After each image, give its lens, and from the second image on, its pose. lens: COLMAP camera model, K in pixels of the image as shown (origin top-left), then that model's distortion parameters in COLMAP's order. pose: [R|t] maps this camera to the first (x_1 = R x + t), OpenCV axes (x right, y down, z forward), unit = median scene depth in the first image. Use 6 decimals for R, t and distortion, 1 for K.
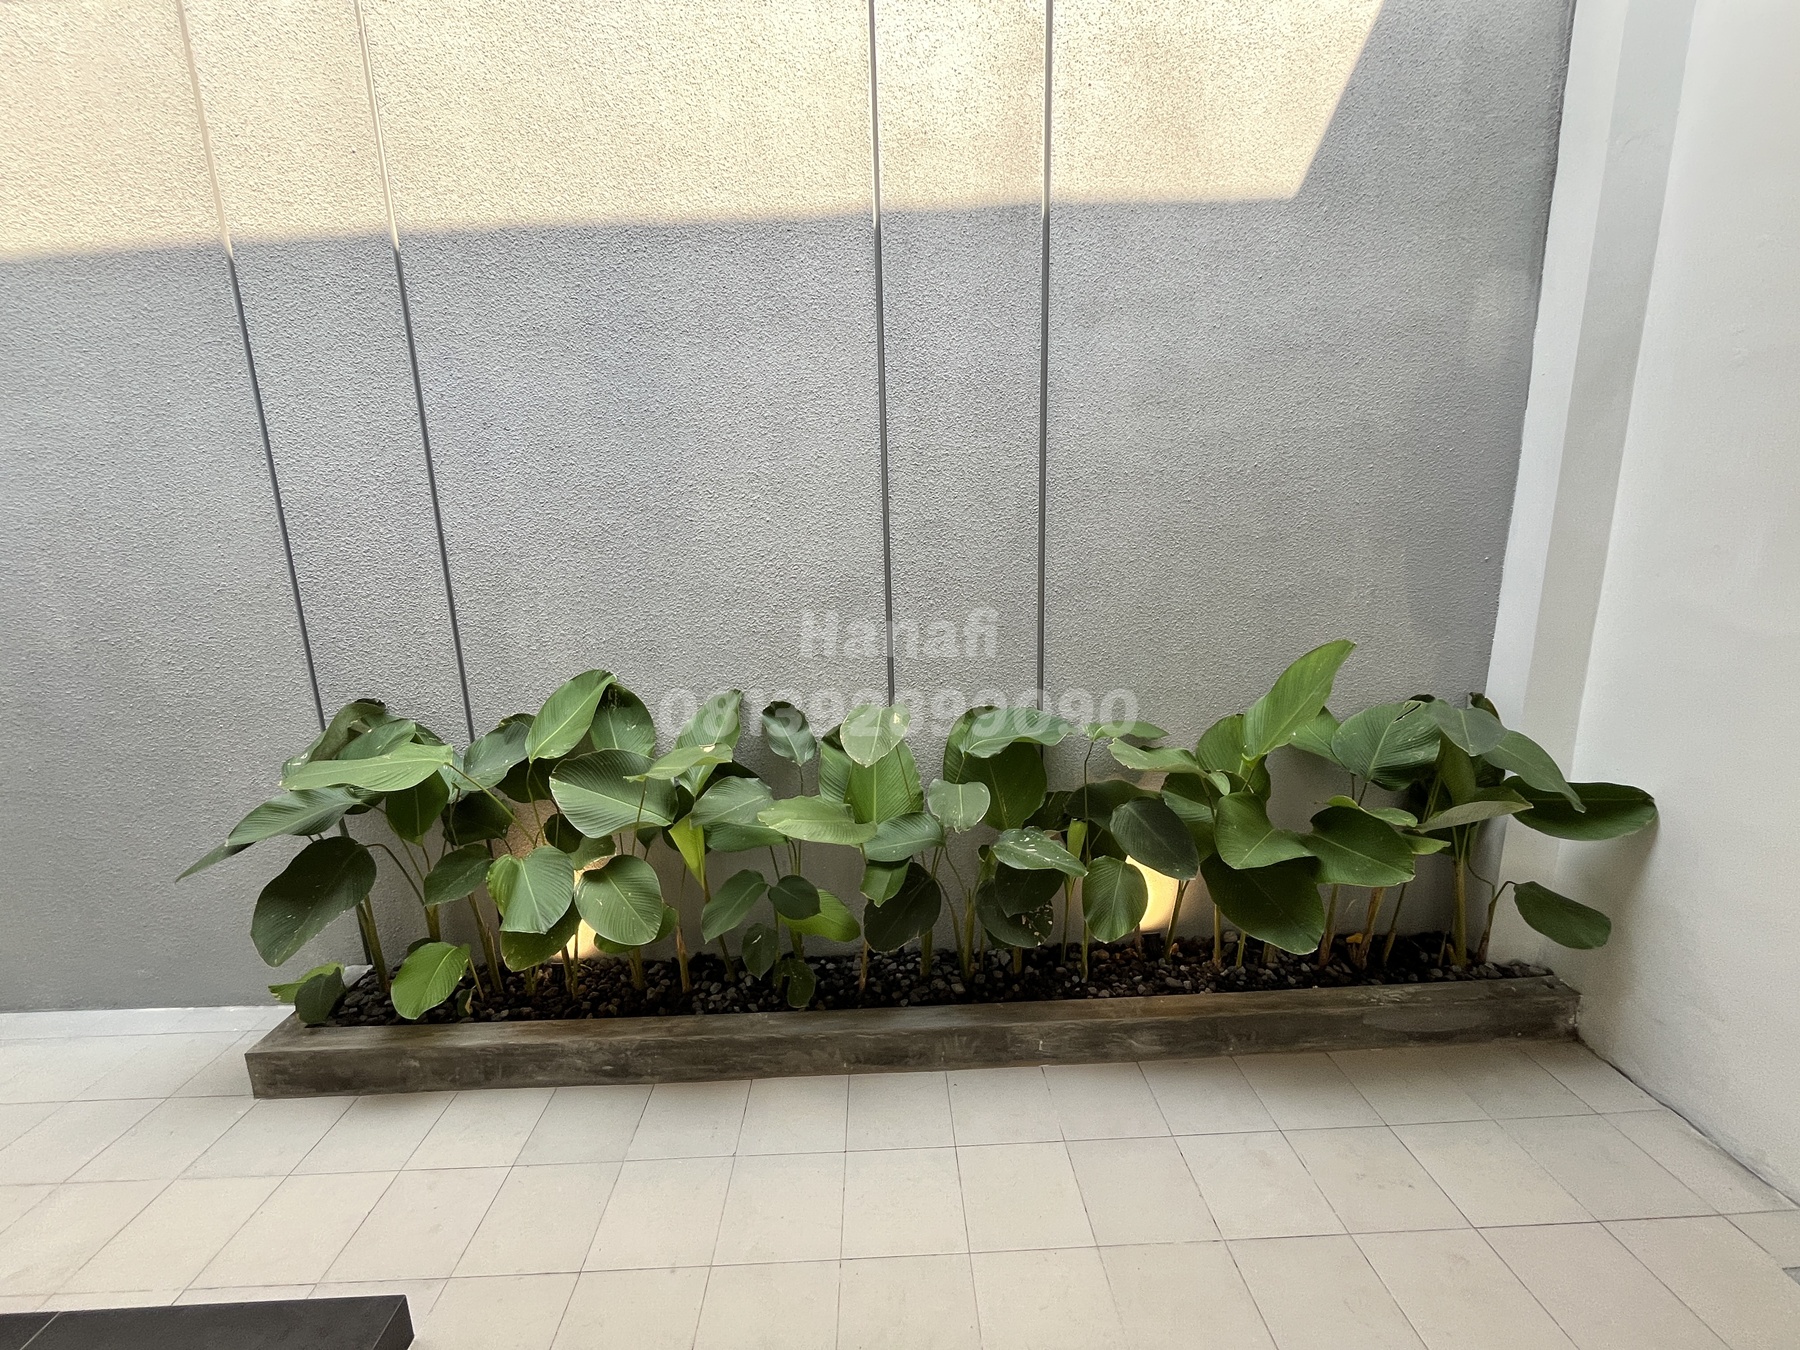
lens RADIAL K [[729.3, 0, 896.1], [0, 729.3, 672.6], [0, 0, 1]] dist [-0.001265, -0.000643]
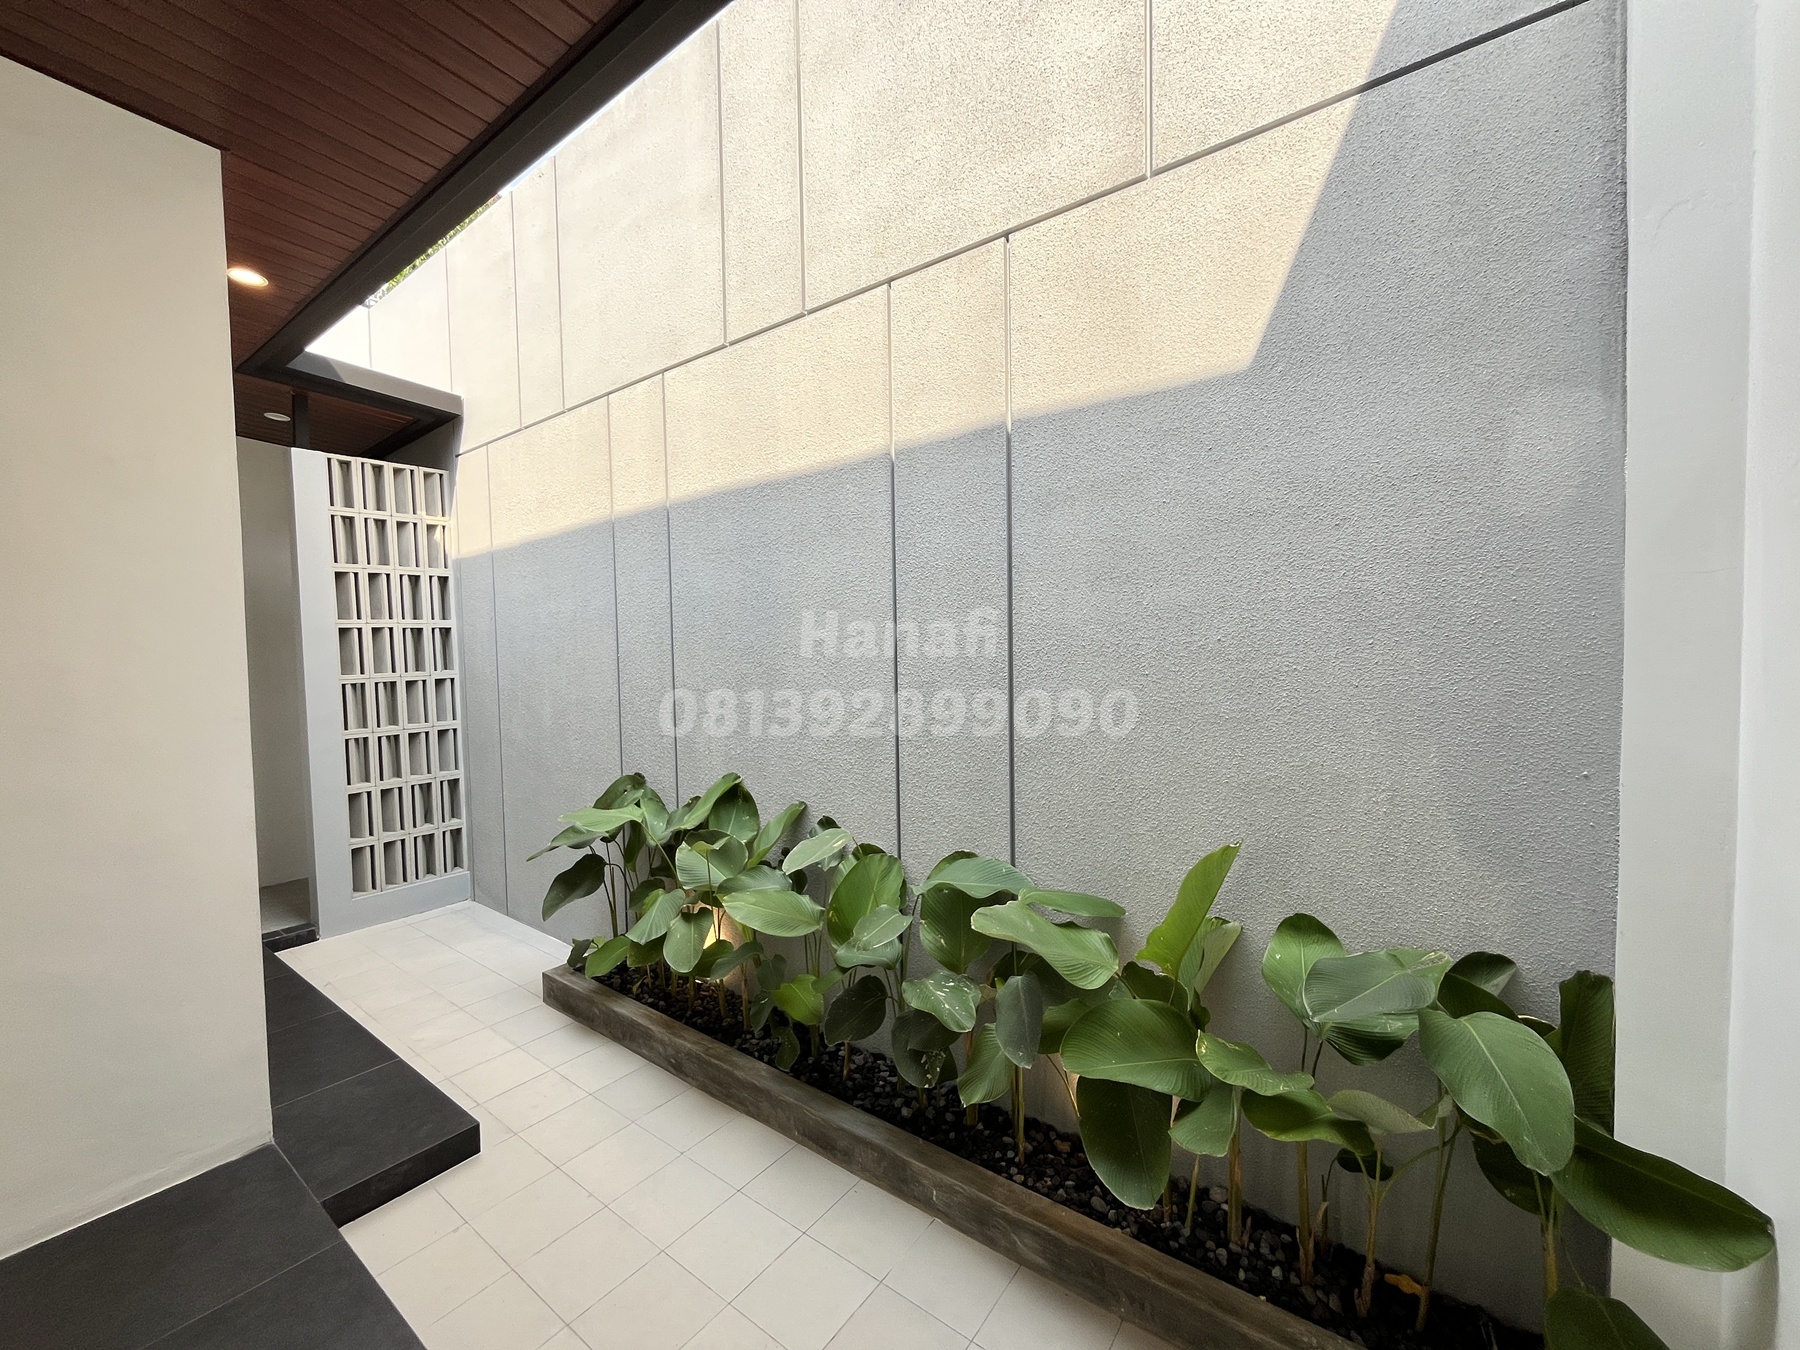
lens RADIAL K [[729.3, 0, 898.0], [0, 729.3, 673.6], [0, 0, 1]] dist [-0.001265, -0.000643]
pose [[0.786049, 0.041152, -0.616793, 0.760233], [-0.132134, 0.985906, -0.102614, -0.098008], [0.603877, 0.162158, 0.780408, 0.055148]]
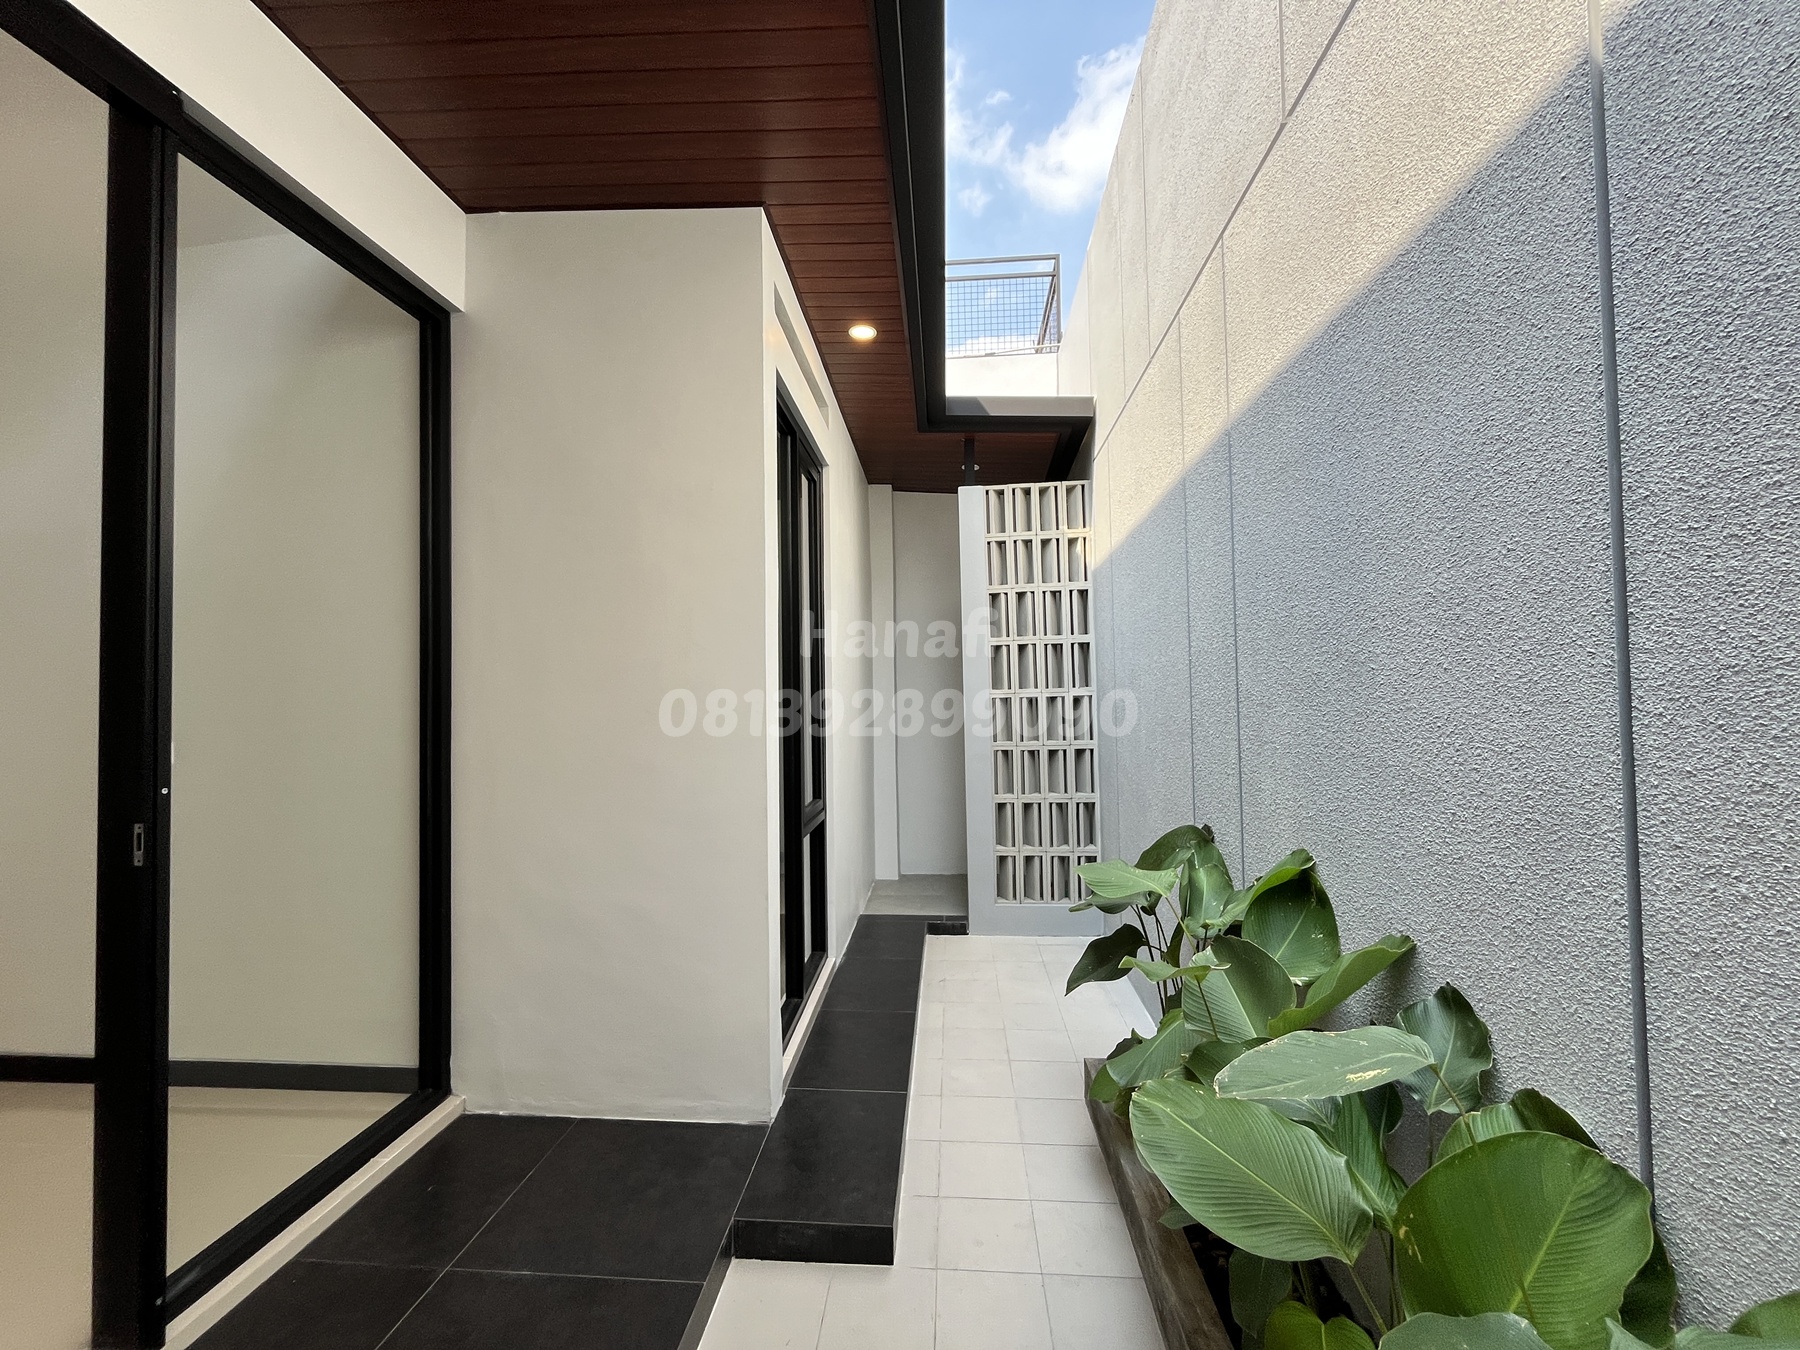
lens RADIAL K [[729.3, 0, 899.5], [0, 729.3, 674.4], [0, 0, 1]] dist [-0.001265, -0.000643]
pose [[-0.101236, 0.003749, -0.994855, 0.470214], [-0.185337, 0.982416, 0.022562, -0.139494], [0.977446, 0.186667, -0.098761, 0.645581]]
